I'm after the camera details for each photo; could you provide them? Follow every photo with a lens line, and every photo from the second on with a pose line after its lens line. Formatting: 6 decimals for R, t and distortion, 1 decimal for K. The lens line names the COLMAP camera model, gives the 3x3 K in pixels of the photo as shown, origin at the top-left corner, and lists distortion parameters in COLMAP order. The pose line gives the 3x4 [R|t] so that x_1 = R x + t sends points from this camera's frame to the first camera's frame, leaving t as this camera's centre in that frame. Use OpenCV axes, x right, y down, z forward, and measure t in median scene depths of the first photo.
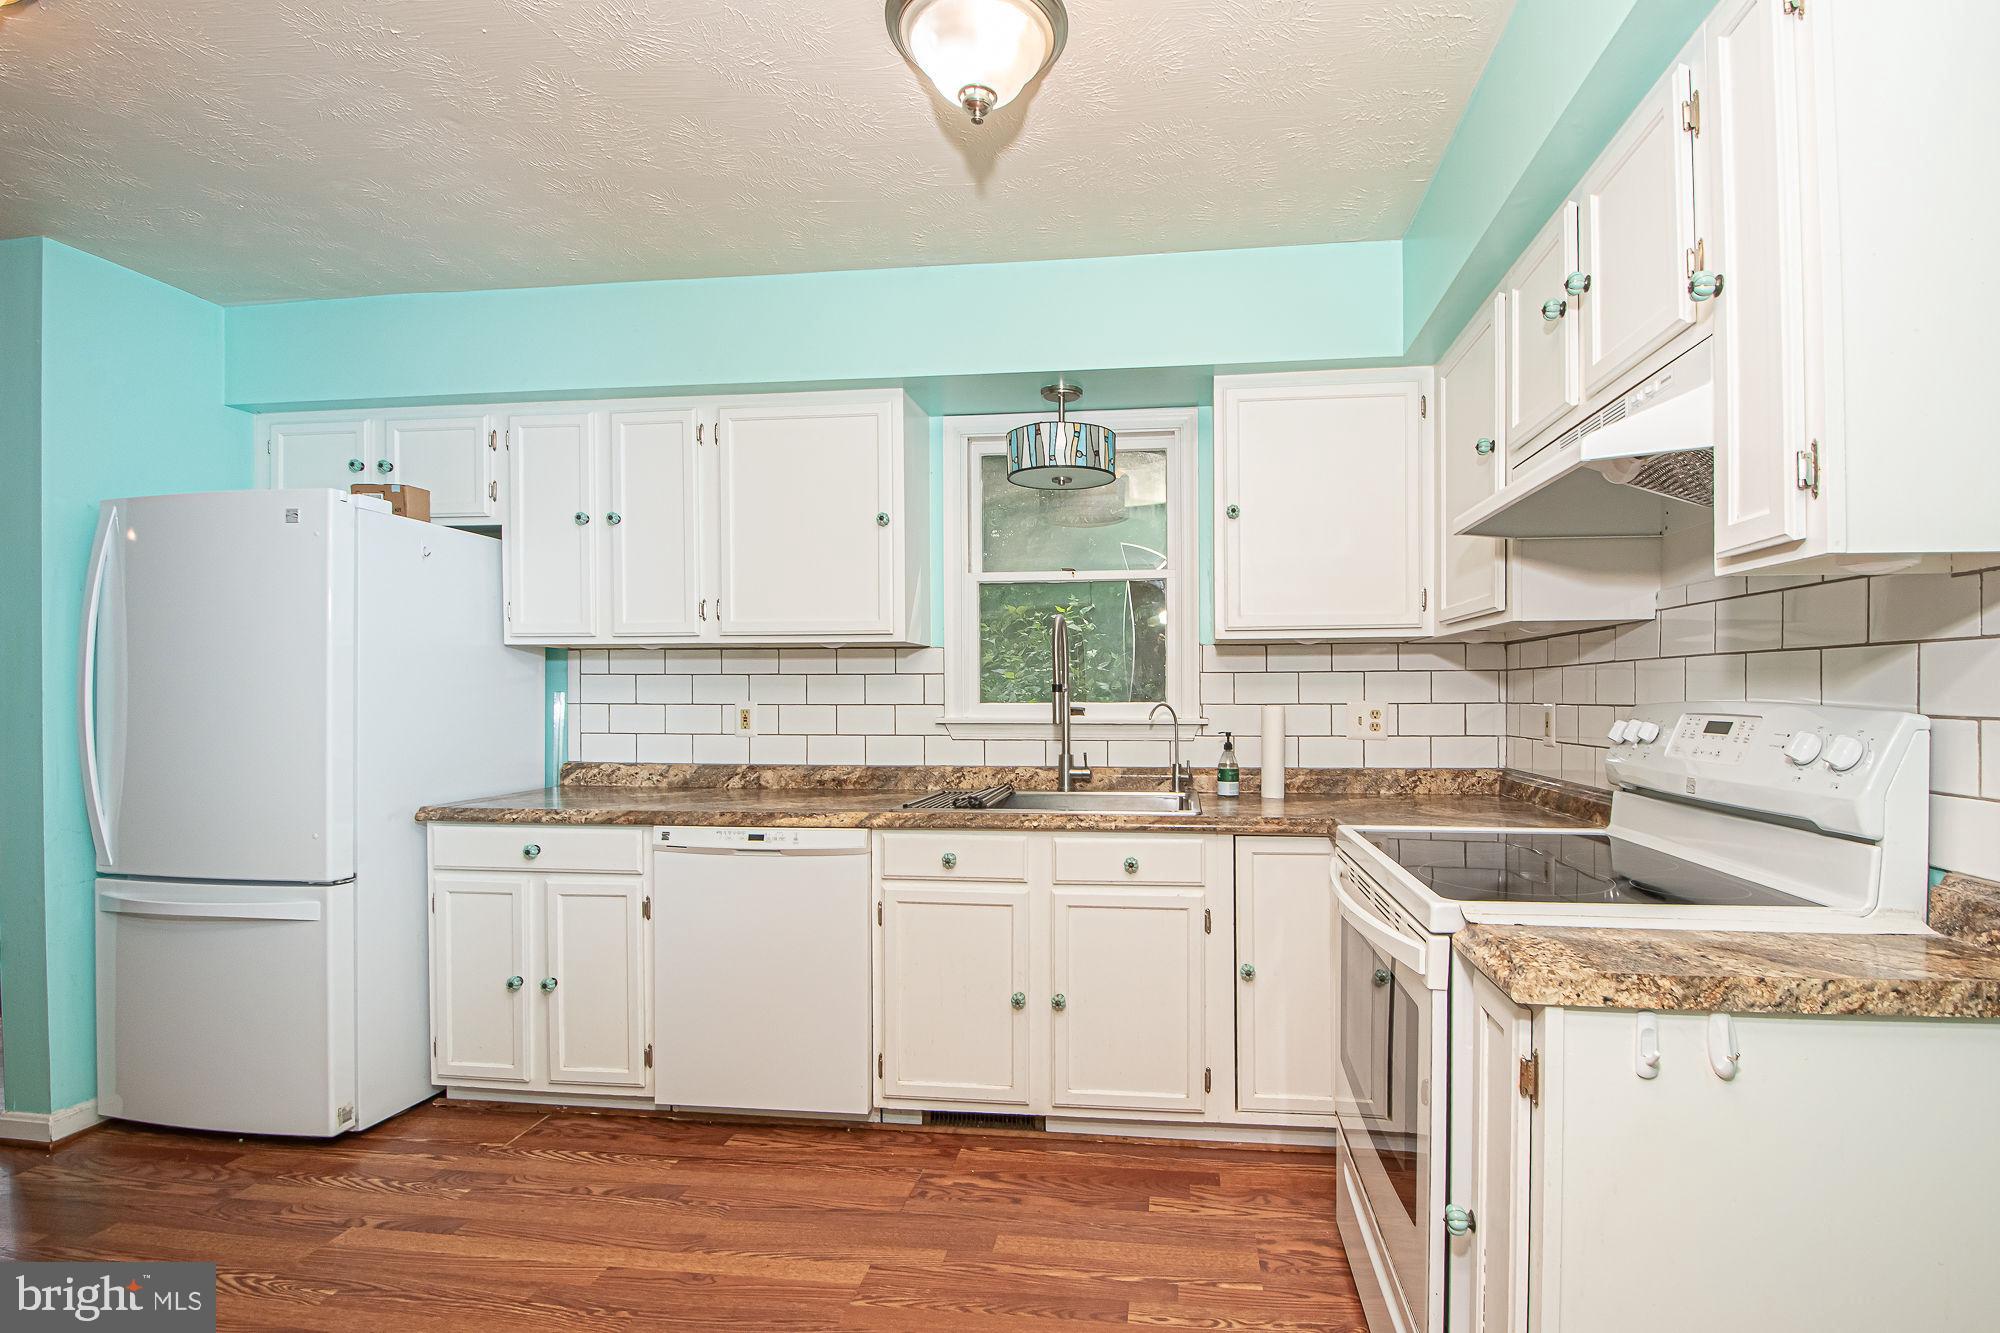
lens RADIAL K [[947.1, 0, 1002.3], [0, 947.1, 700.8], [0, 0, 1]] dist [0.014417, -0.024060]
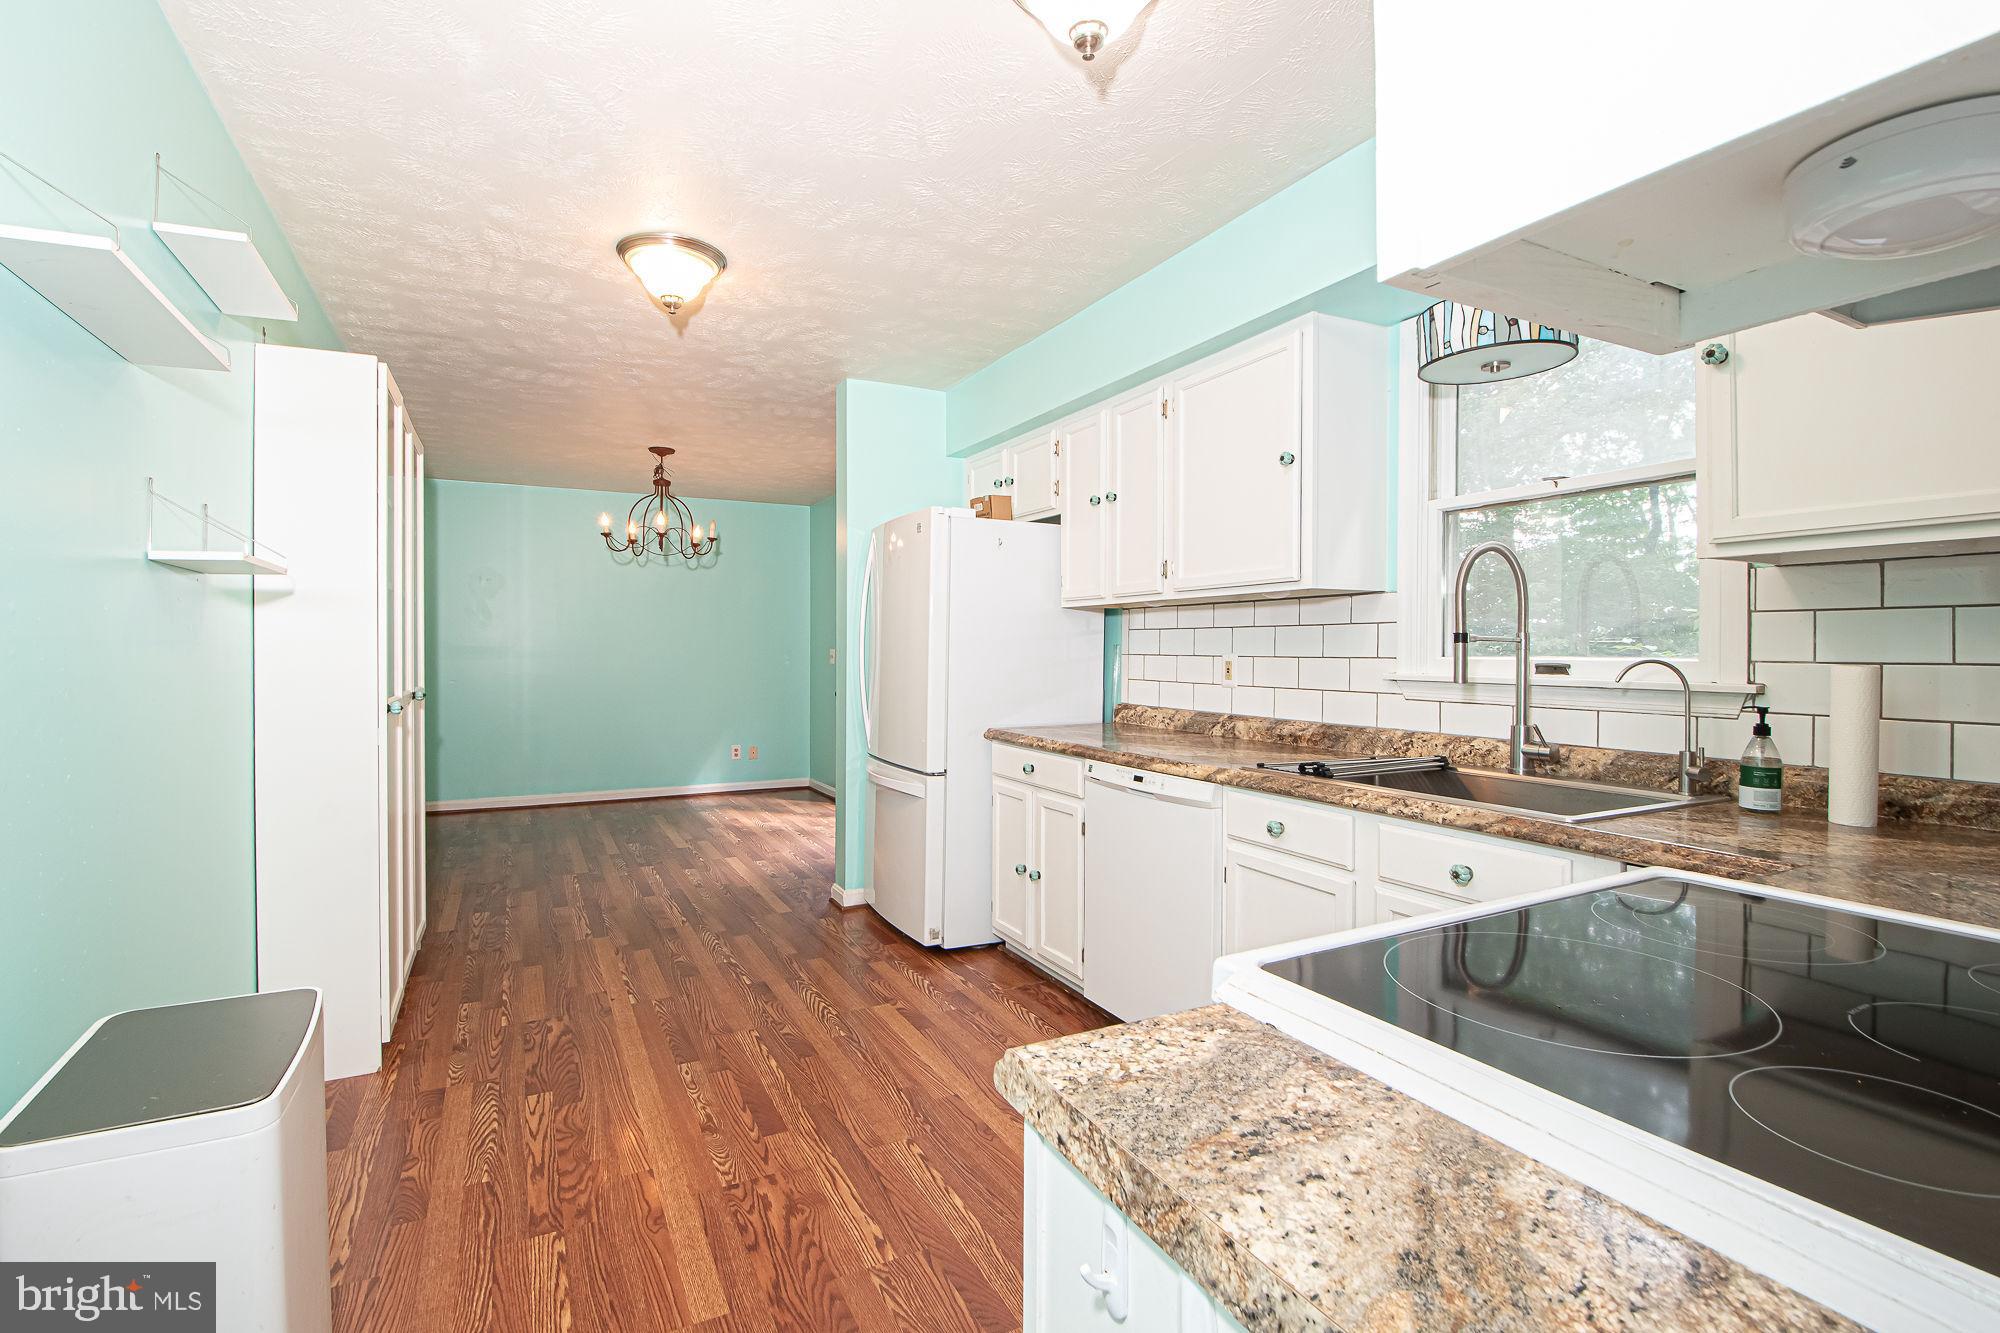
lens RADIAL K [[898.4, 0, 994.1], [0, 898.4, 653.4], [0, 0, 1]] dist [-0.000030, -0.010596]
pose [[0.561873, 0.005670, -0.827204, 0.439695], [-0.007589, 0.999970, 0.001700, 0.001157], [0.827189, 0.005322, 0.561899, 0.259413]]
